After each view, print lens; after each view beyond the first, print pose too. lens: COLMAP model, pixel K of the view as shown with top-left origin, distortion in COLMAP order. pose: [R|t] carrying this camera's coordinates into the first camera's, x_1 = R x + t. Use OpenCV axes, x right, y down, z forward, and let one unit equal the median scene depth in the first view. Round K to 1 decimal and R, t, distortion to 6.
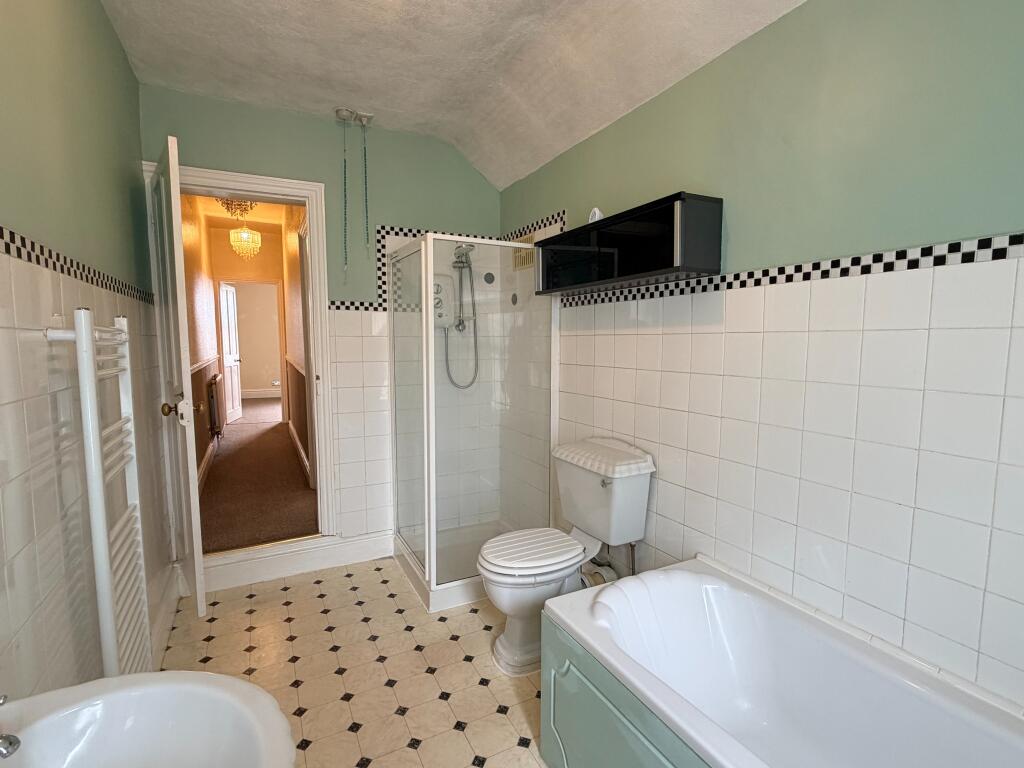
lens RADIAL K [[506.0, 0, 510.9], [0, 506.0, 408.0], [0, 0, 1]] dist [0.001313, 0.000210]
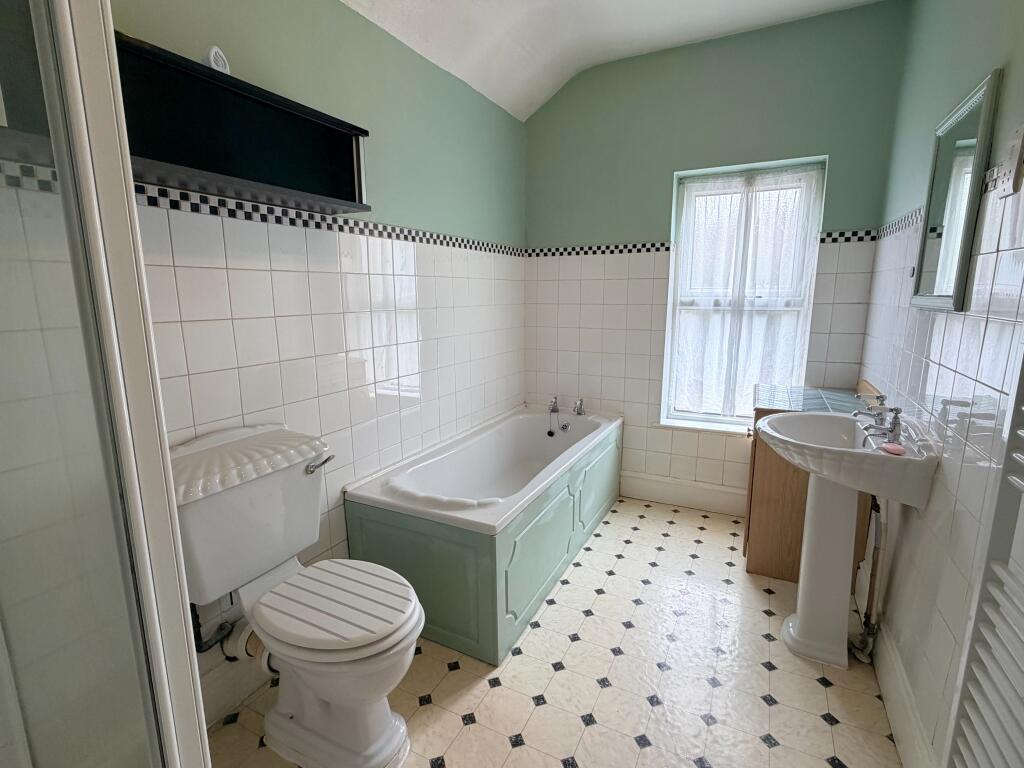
lens RADIAL K [[492.7, 0, 511.0], [0, 492.7, 387.3], [0, 0, 1]] dist [0.001901, -0.000586]
pose [[-0.587148, -0.179972, 0.789219, -0.572091], [0.081472, 0.956882, 0.278818, -0.158051], [-0.805369, 0.228007, -0.547168, 1.177666]]
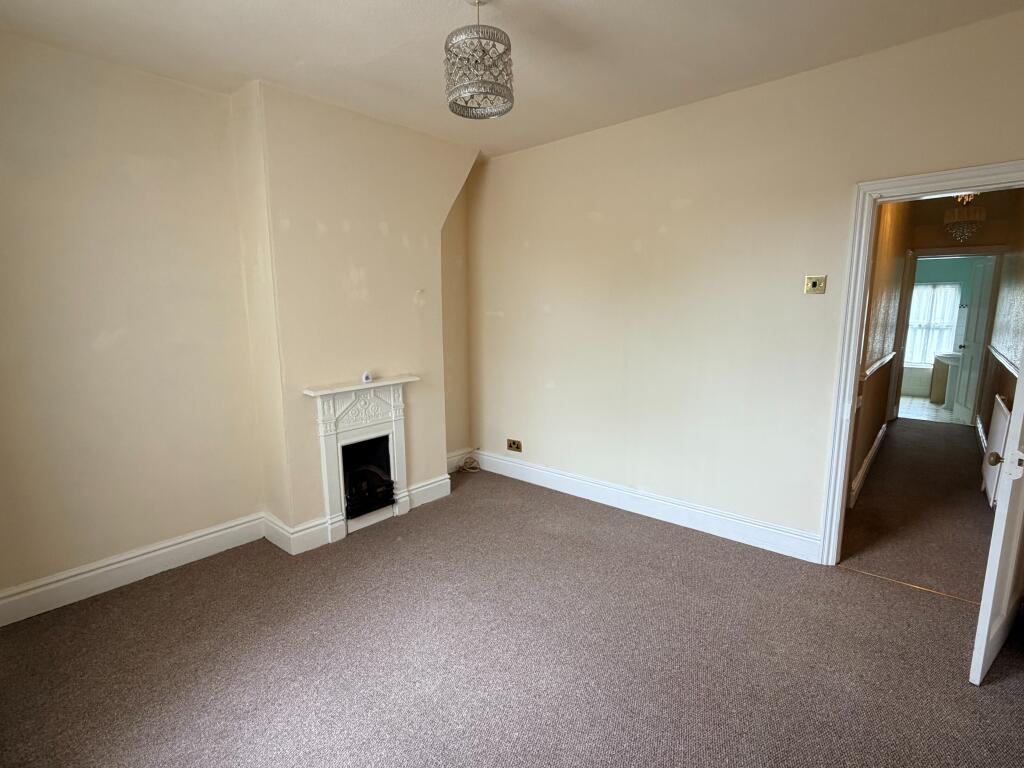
lens RADIAL K [[492.7, 0, 511.0], [0, 492.7, 387.3], [0, 0, 1]] dist [0.001901, -0.000586]
pose [[-0.378887, -0.179328, 0.907902, -1.370777], [0.102466, 0.966885, 0.233739, -0.435720], [-0.919753, 0.181590, -0.347966, 2.730279]]
